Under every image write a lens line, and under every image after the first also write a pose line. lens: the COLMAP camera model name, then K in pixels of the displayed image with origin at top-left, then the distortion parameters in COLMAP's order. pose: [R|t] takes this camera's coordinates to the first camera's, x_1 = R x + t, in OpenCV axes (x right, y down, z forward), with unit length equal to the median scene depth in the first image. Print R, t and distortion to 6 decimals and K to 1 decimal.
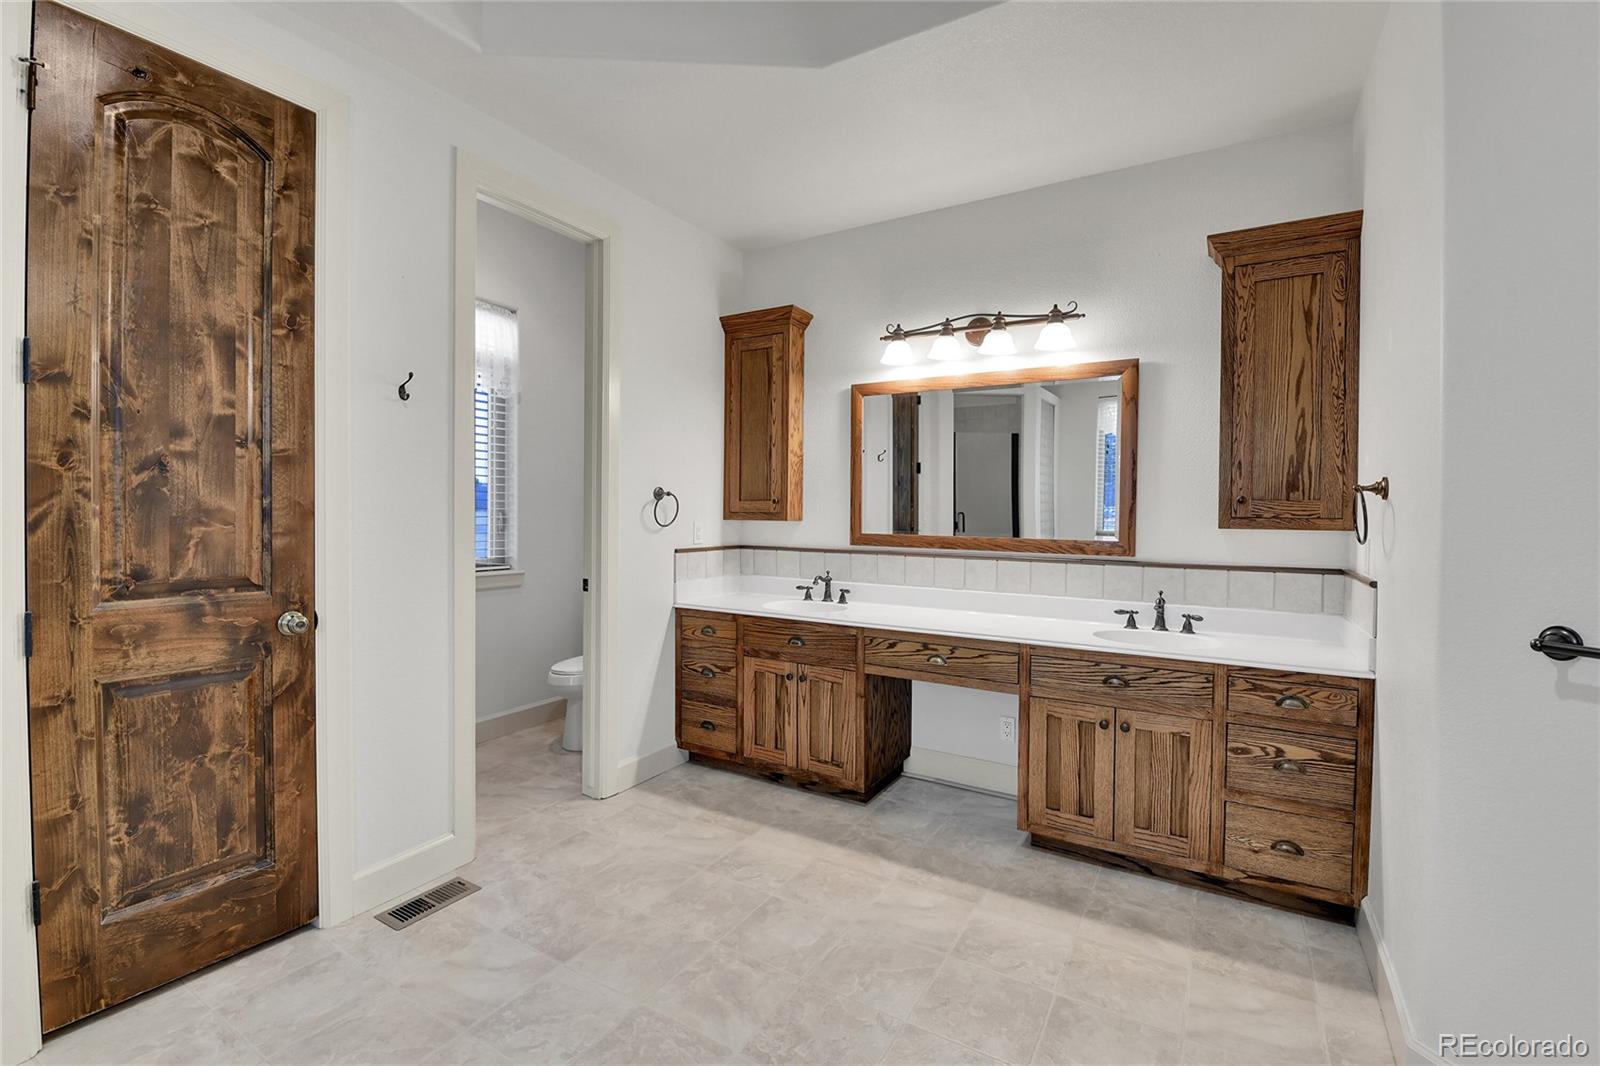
lens RADIAL K [[691.9, 0, 804.1], [0, 691.9, 521.9], [0, 0, 1]] dist [-0.003471, -0.008447]
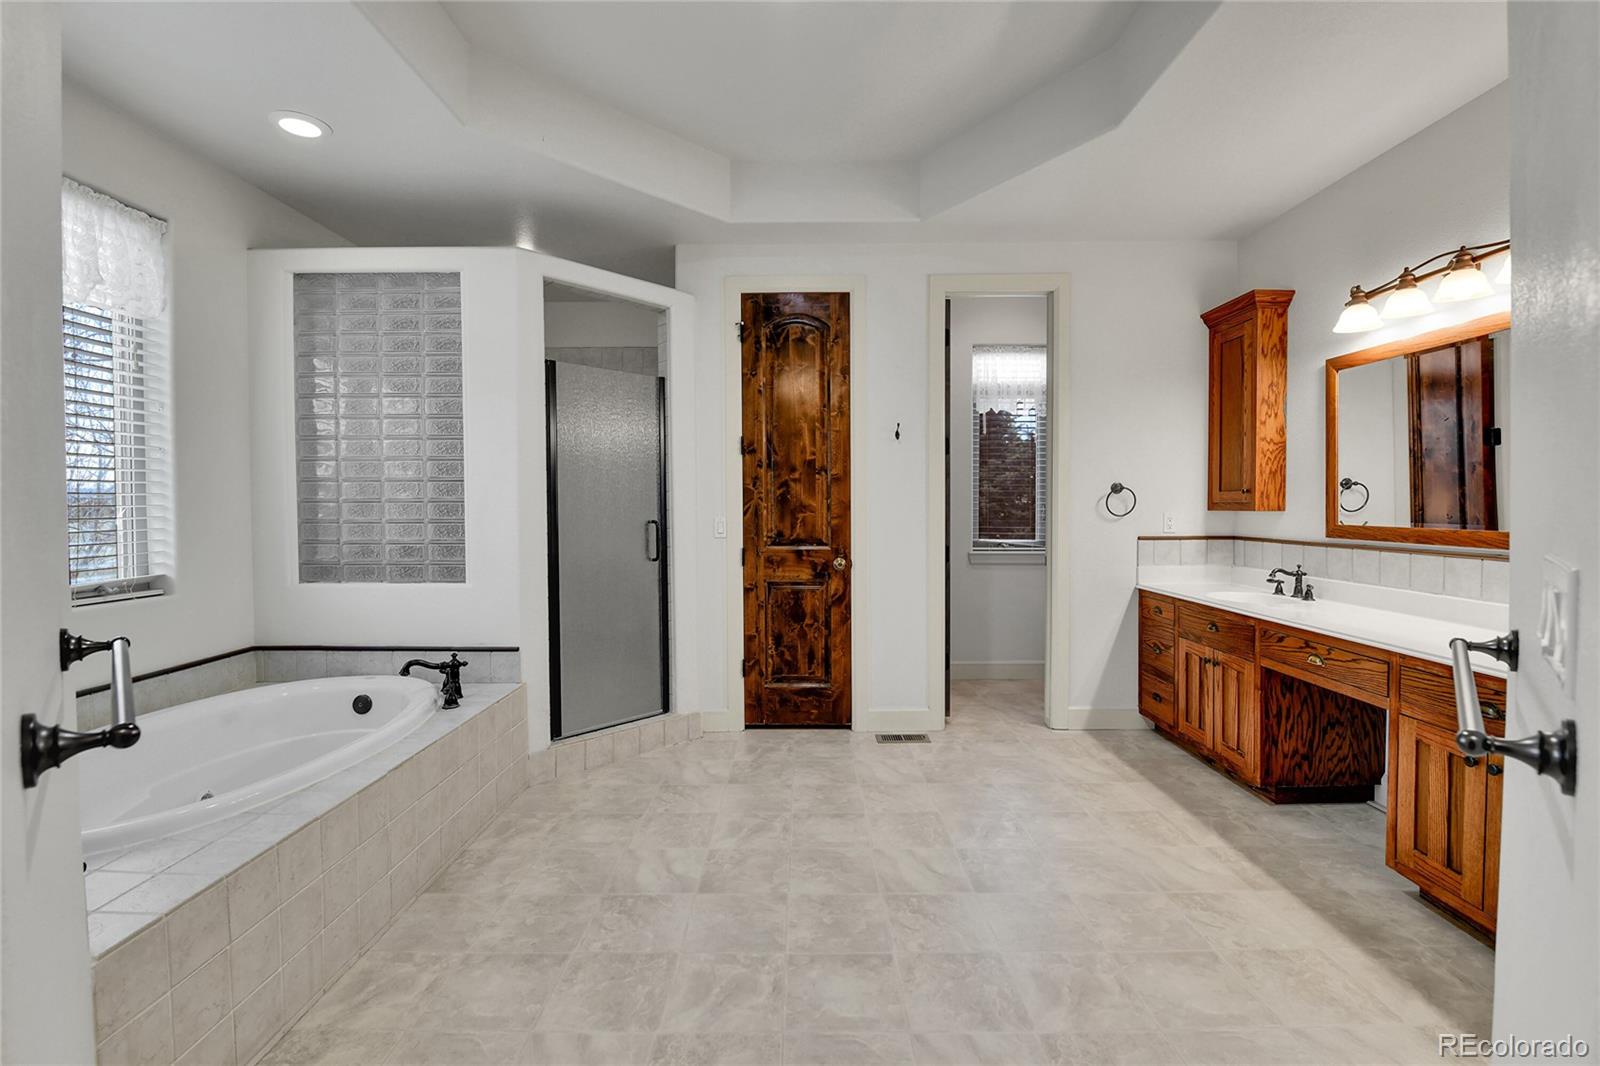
lens RADIAL K [[691.9, 0, 804.1], [0, 691.9, 521.9], [0, 0, 1]] dist [-0.003471, -0.008447]
pose [[0.518741, 0.008418, -0.854890, 0.682967], [-0.003398, 0.999964, 0.007784, 0.011865], [0.854925, -0.001133, 0.518751, -0.068085]]
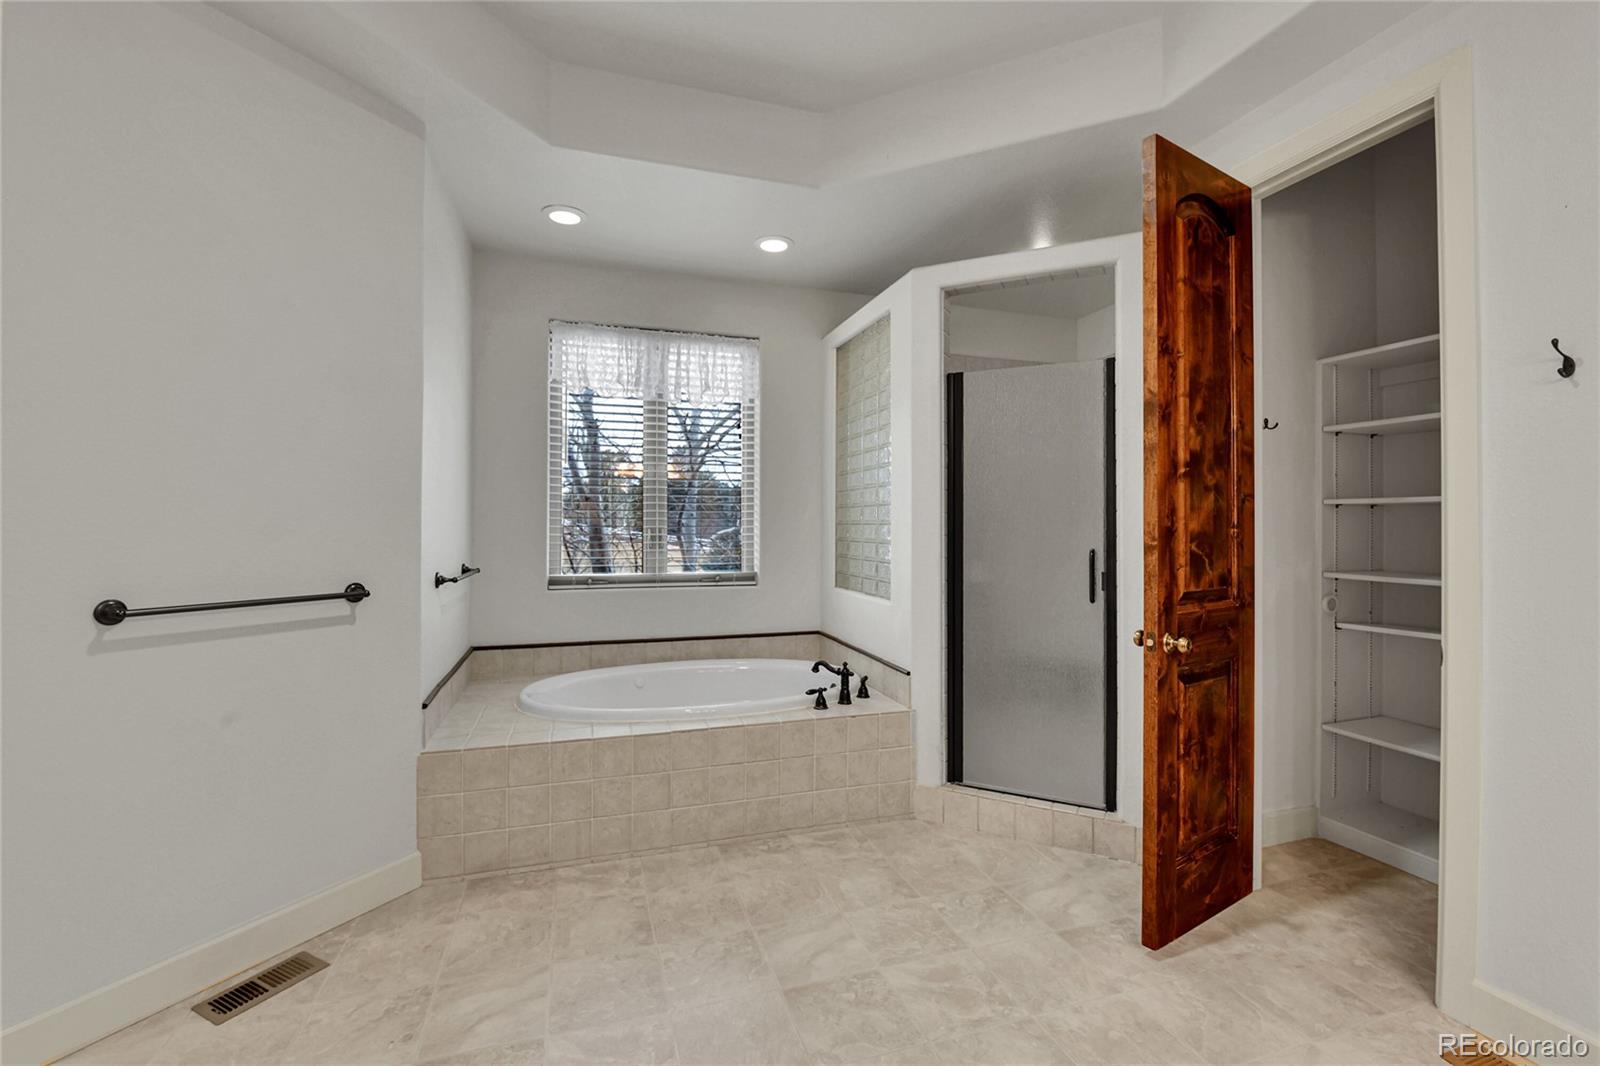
lens RADIAL K [[691.9, 0, 804.1], [0, 691.9, 521.9], [0, 0, 1]] dist [-0.003471, -0.008447]
pose [[-0.654506, -0.013594, -0.755935, 0.419205], [-0.018257, 0.999831, -0.002173, -0.010434], [0.755836, 0.012378, -0.654644, 0.762311]]
